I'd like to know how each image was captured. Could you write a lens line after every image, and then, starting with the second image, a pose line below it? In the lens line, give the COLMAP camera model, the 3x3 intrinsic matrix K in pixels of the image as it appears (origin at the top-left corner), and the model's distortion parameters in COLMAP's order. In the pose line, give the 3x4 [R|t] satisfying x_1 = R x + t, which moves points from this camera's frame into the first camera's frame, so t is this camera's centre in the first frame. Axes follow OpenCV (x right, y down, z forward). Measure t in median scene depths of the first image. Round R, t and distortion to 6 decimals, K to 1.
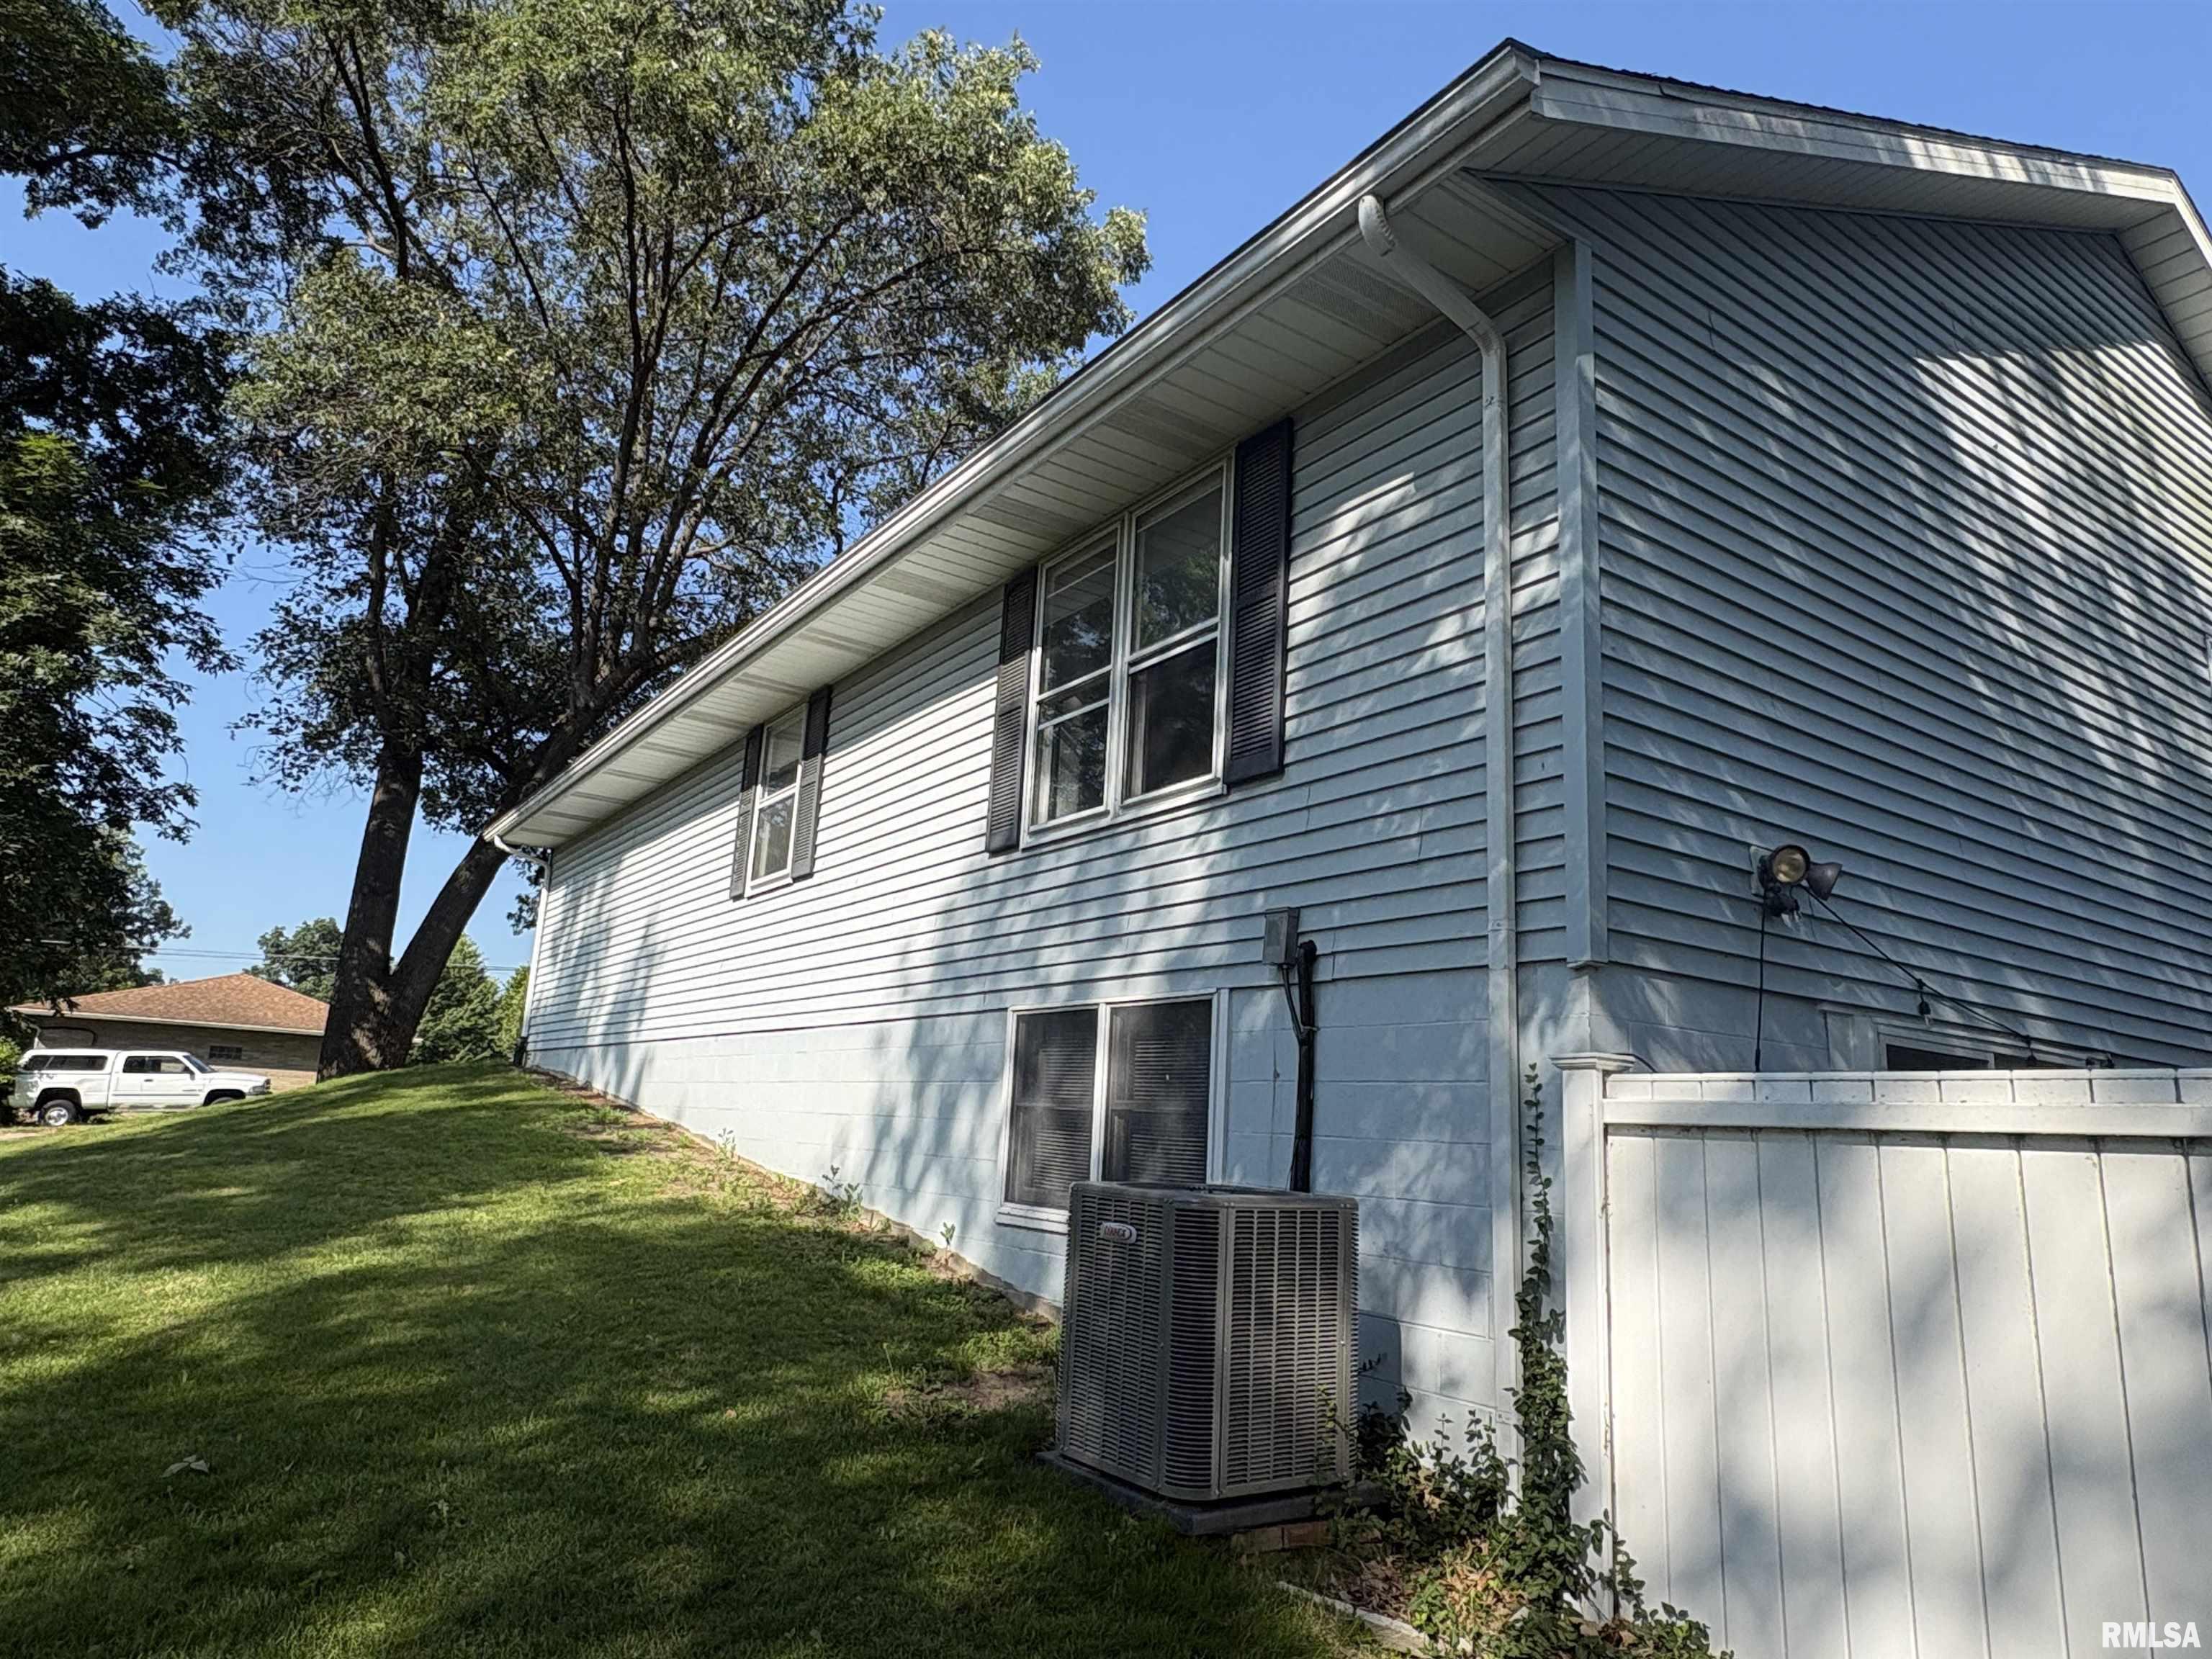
lens RADIAL K [[1390.2, 0, 1093.1], [0, 1390.2, 828.0], [0, 0, 1]] dist [0.008006, -0.000149]
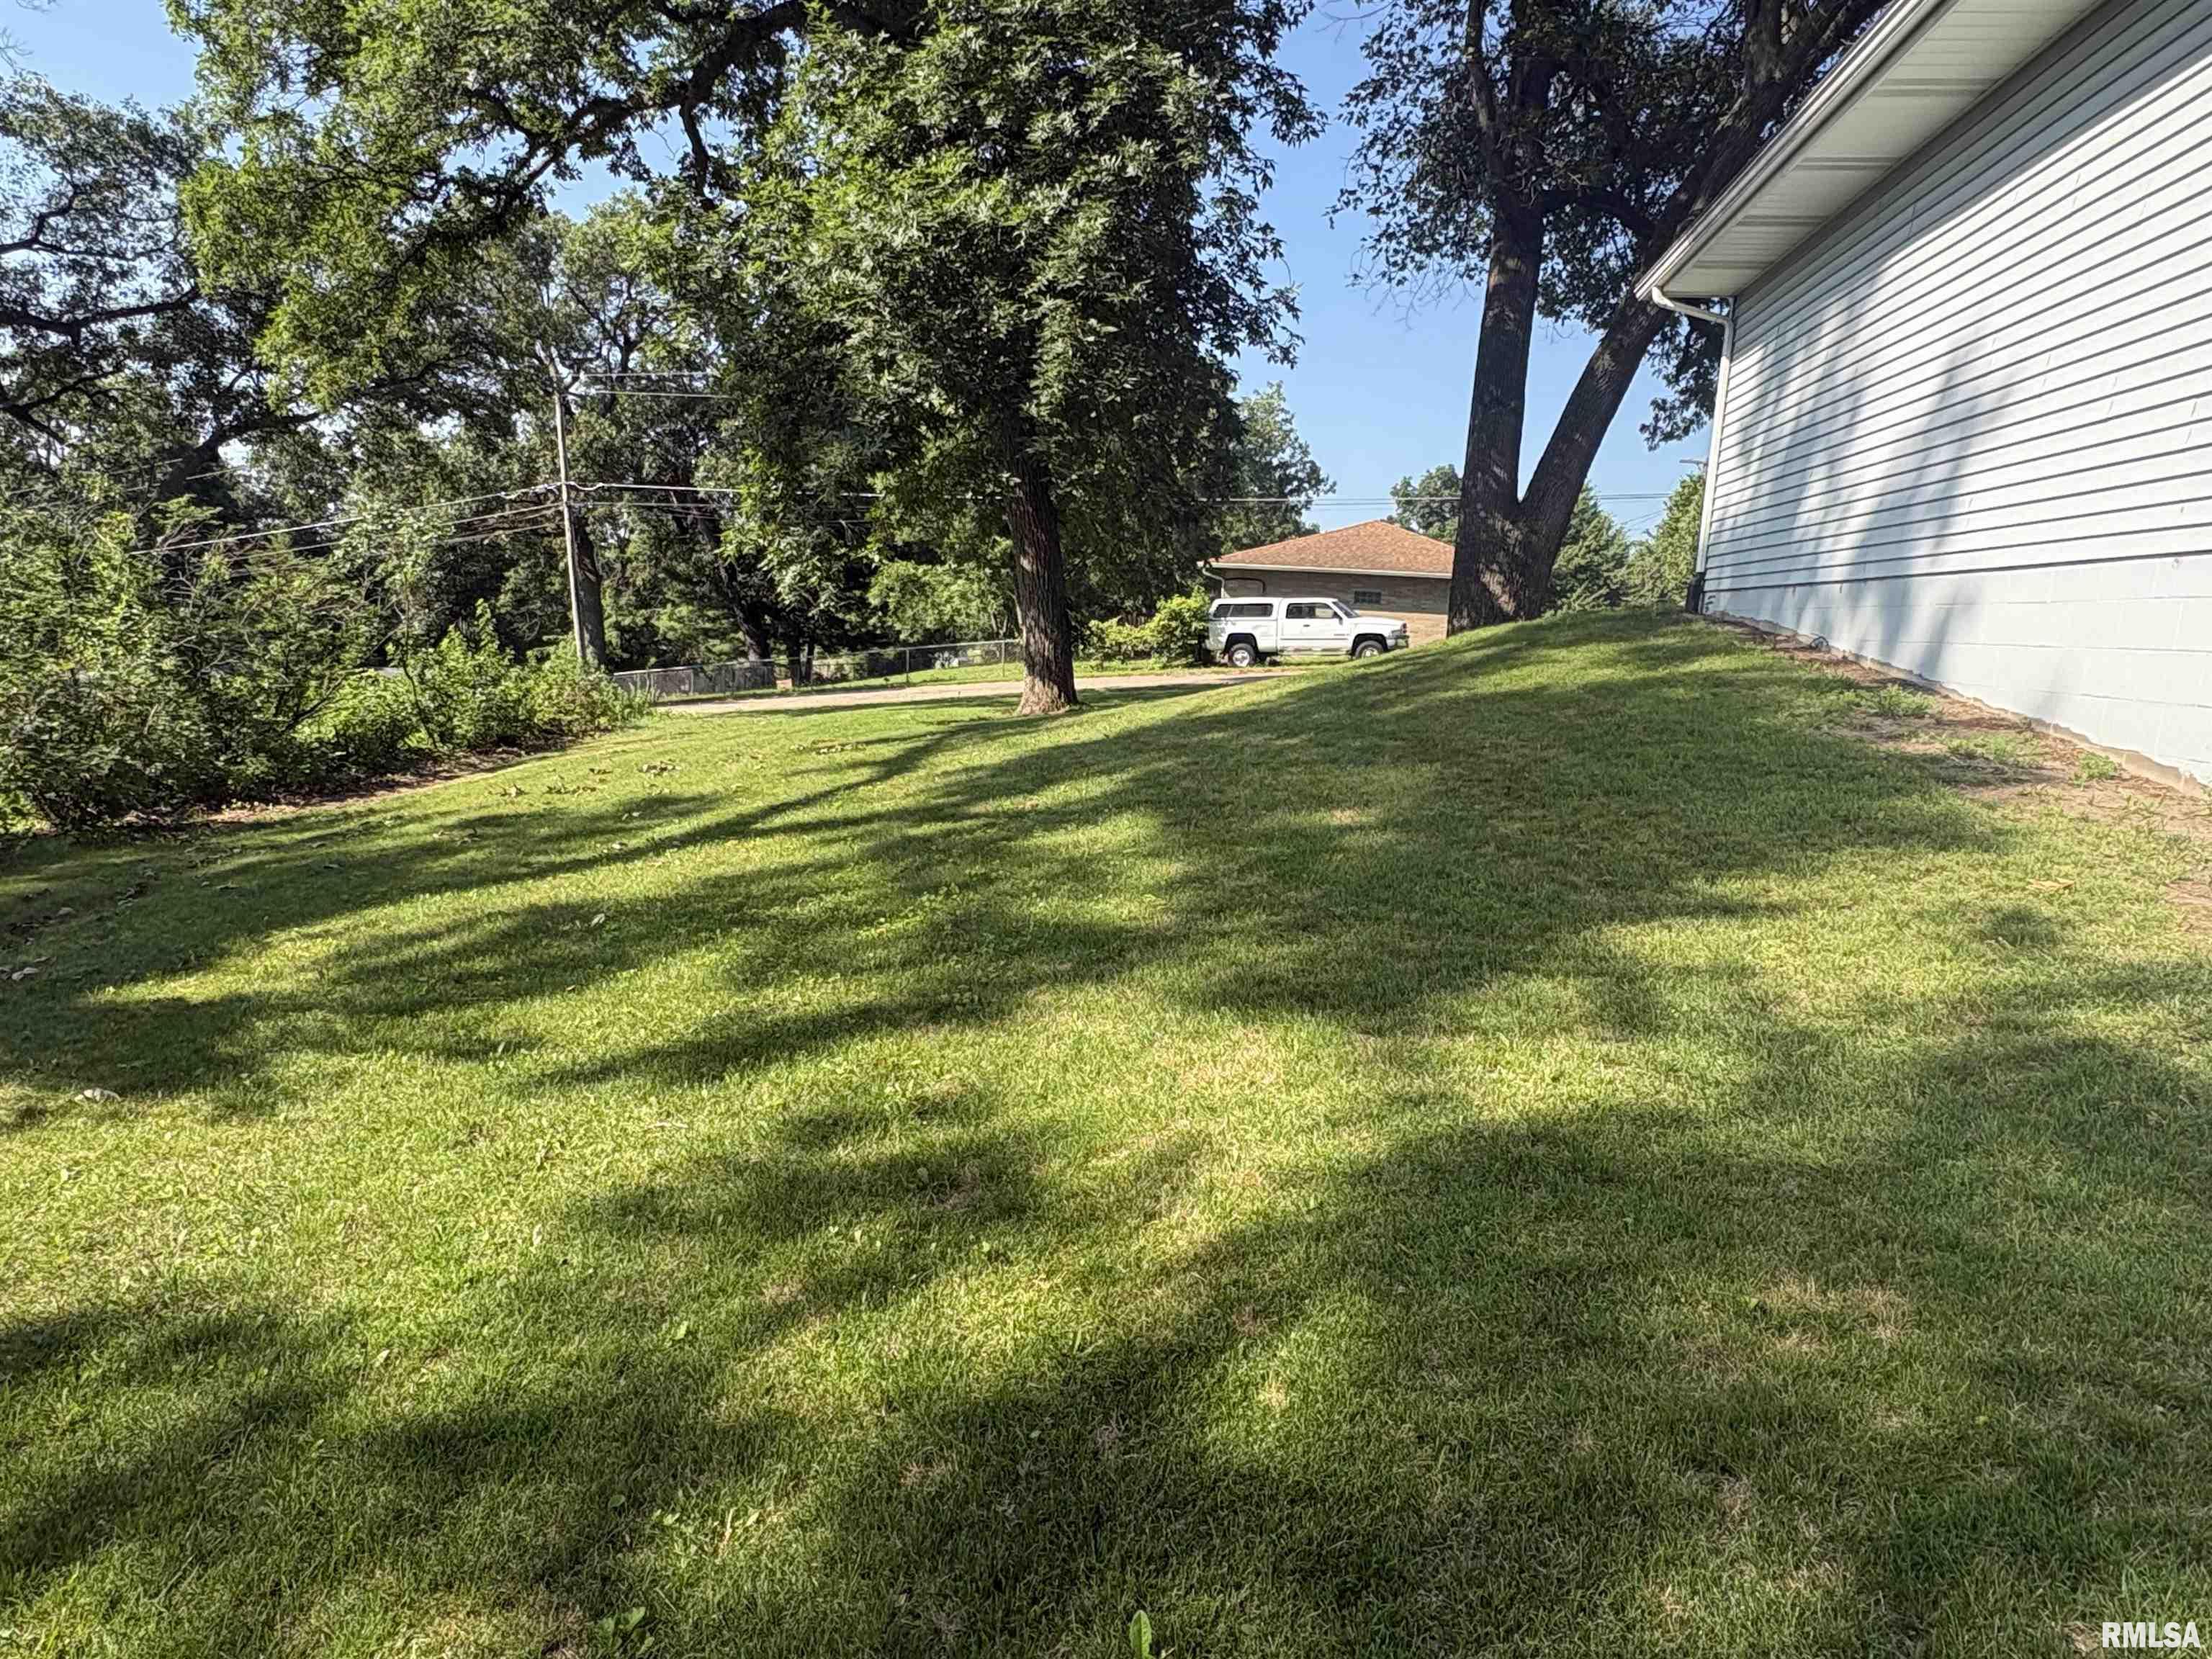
lens RADIAL K [[1390.2, 0, 1103.6], [0, 1390.2, 830.5], [0, 0, 1]] dist [0.008006, -0.000149]
pose [[0.737282, 0.088654, -0.669743, -0.124603], [0.134910, 0.952065, 0.274540, 0.032609], [0.661978, -0.292768, 0.689980, 0.225376]]
